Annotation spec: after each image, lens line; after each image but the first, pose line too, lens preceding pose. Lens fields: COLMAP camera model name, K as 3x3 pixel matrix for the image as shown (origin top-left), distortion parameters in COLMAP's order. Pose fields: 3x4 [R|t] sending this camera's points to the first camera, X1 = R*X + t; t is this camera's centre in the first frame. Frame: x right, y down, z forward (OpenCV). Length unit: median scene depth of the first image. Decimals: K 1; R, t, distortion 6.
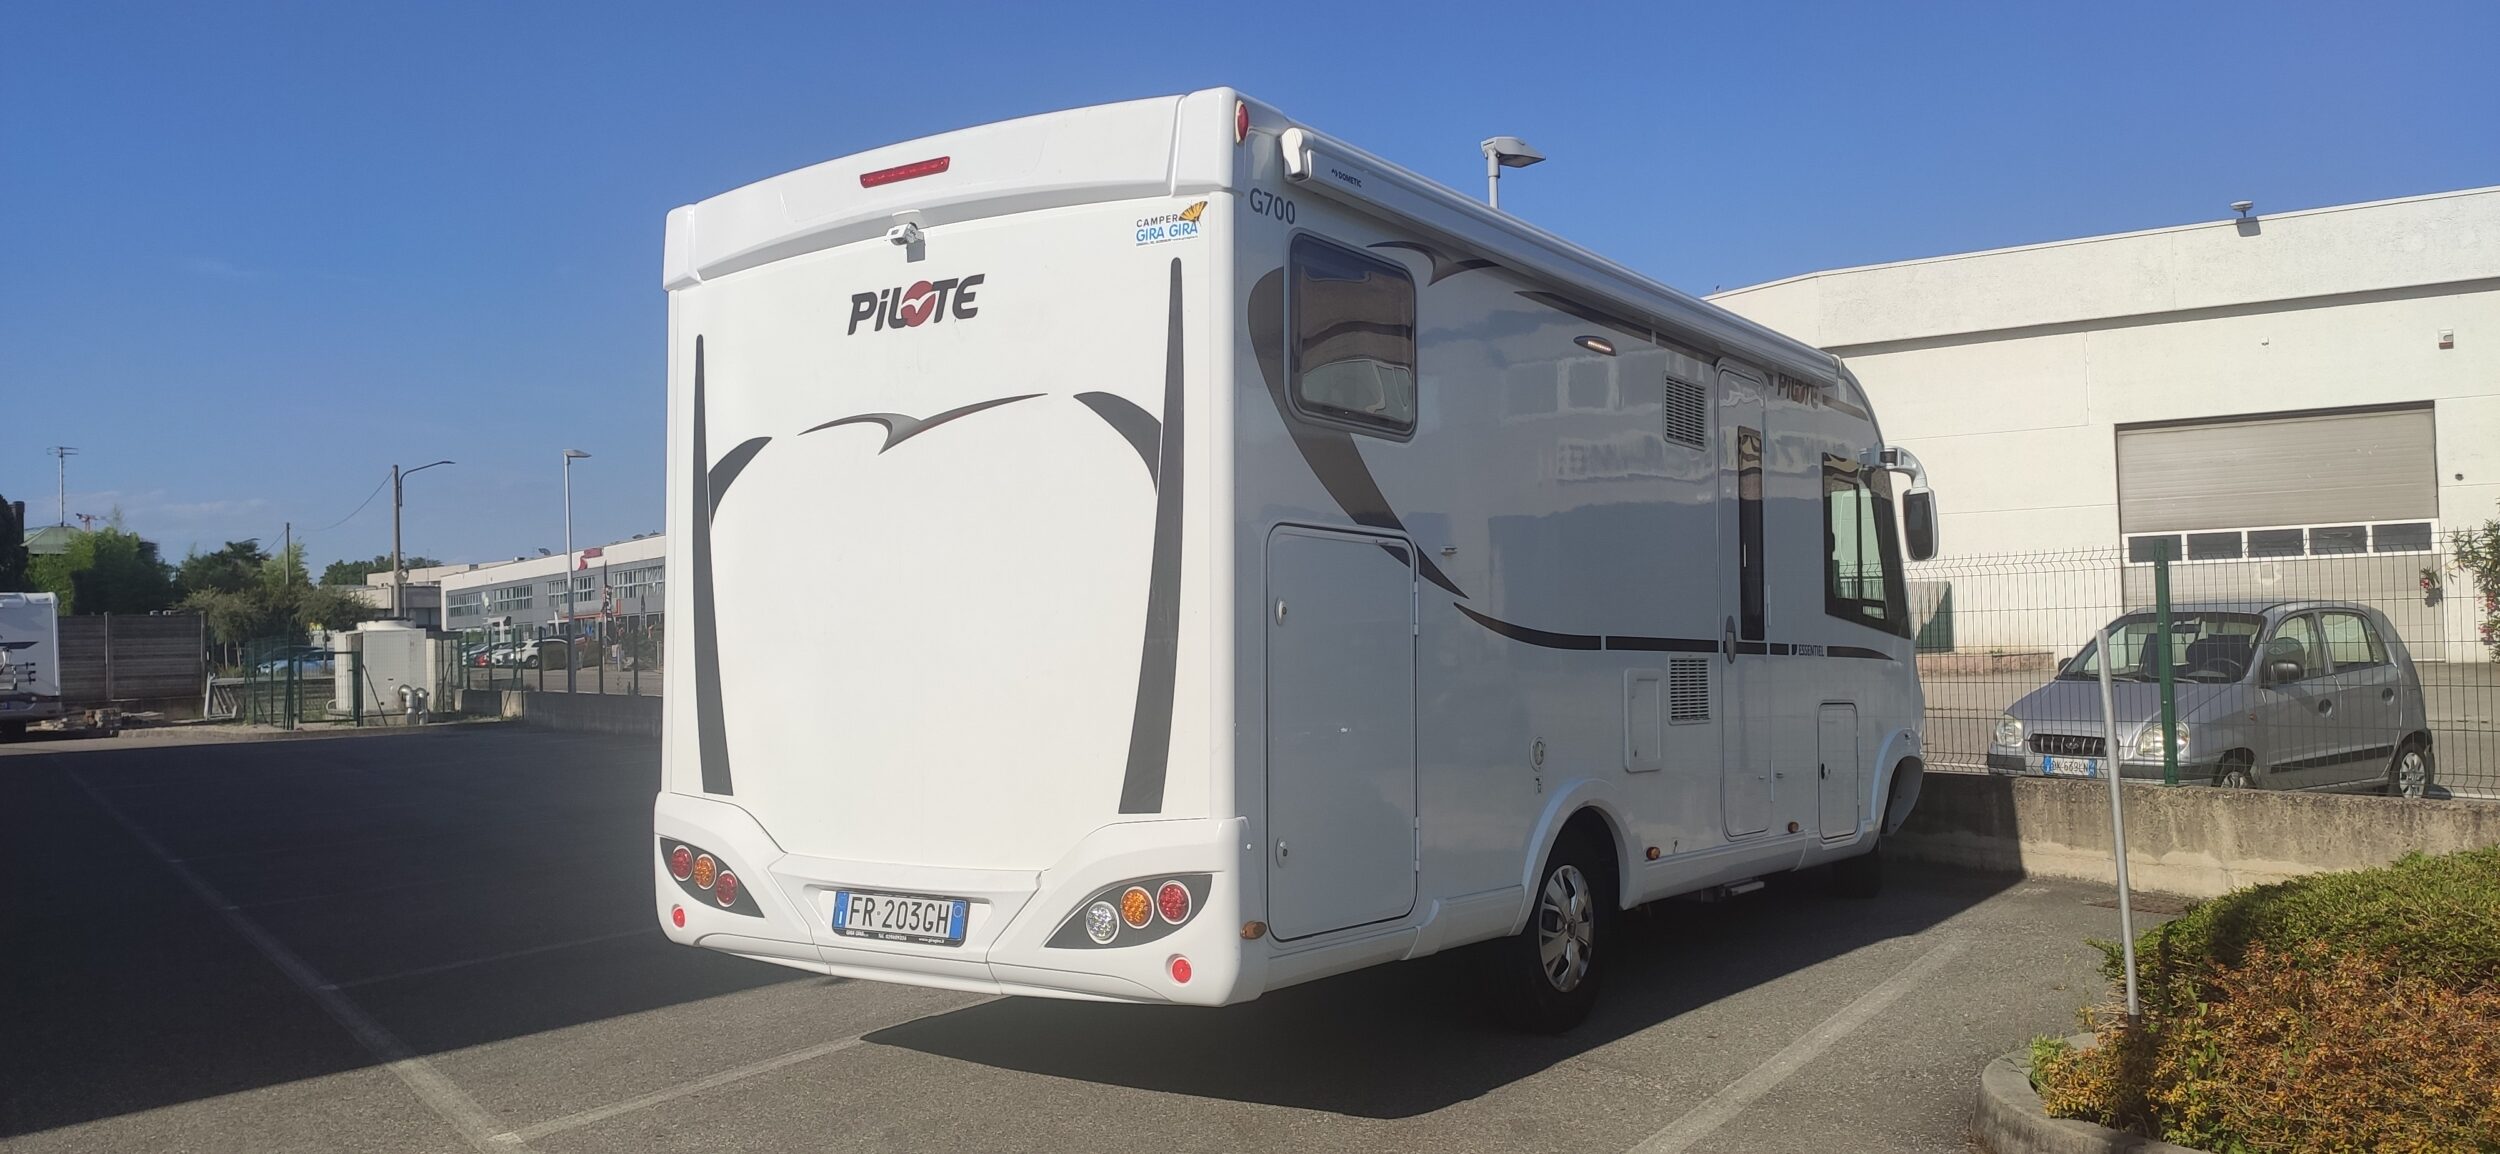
lens RADIAL K [[2044.3, 0, 1247.5], [0, 2044.3, 573.6], [0, 0, 1]] dist [0.005655, -0.003391]
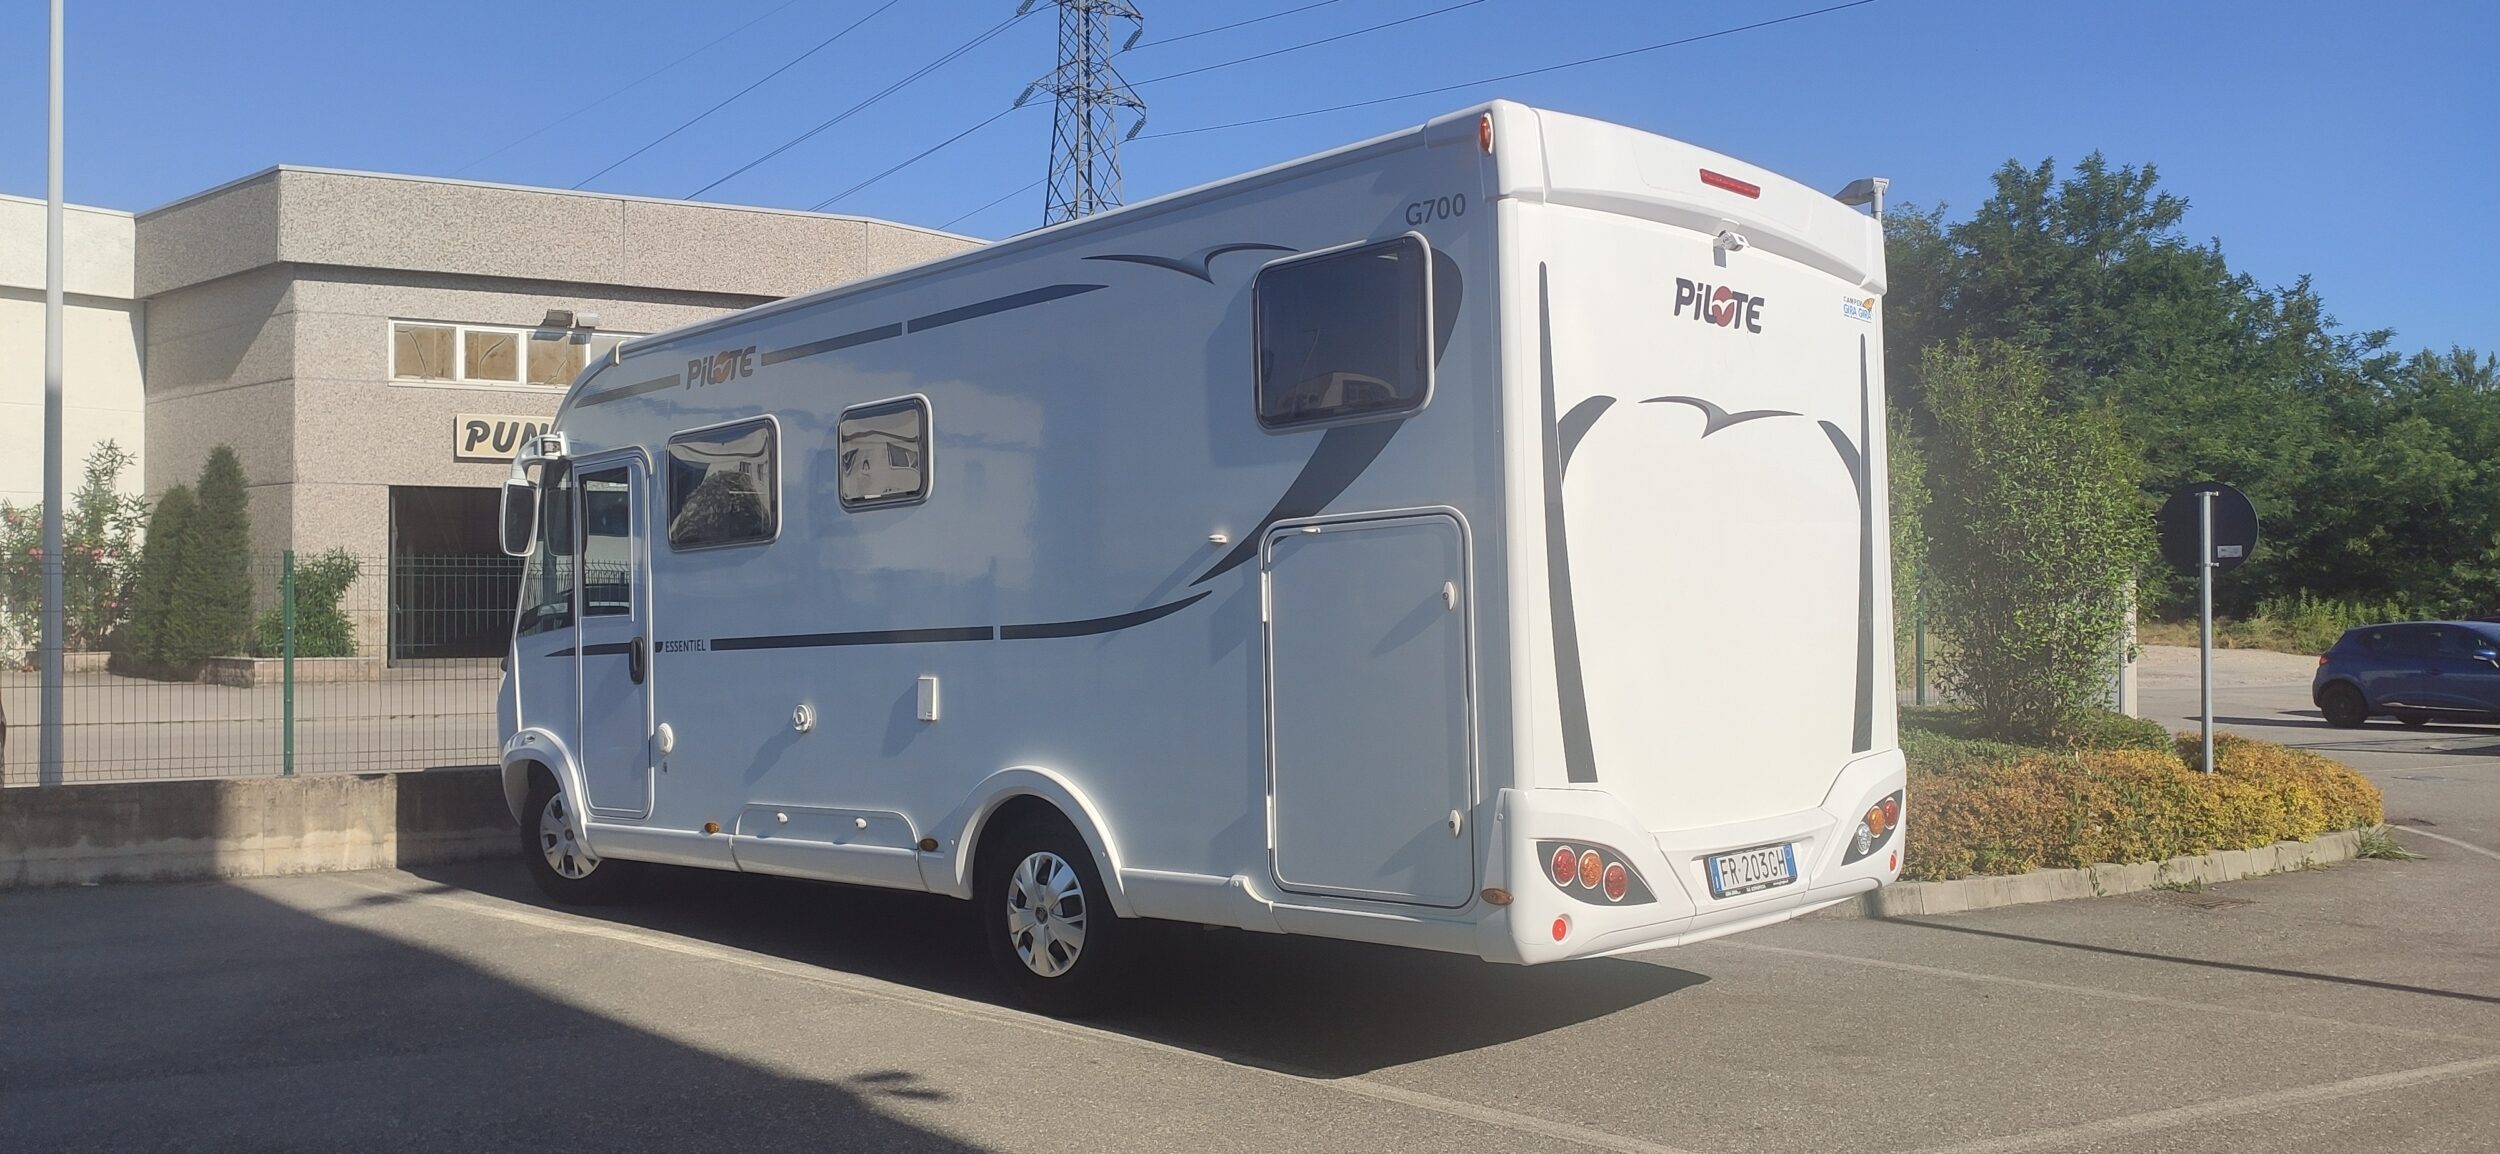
lens RADIAL K [[1746.1, 0, 1247.8], [0, 1746.1, 583.7], [0, 0, 1]] dist [-0.008362, -0.000660]
pose [[0.189160, 0.040108, 0.981127, -1.105572], [-0.029977, 0.998936, -0.035056, 0.055206], [-0.981489, -0.022780, 0.190161, 1.060343]]
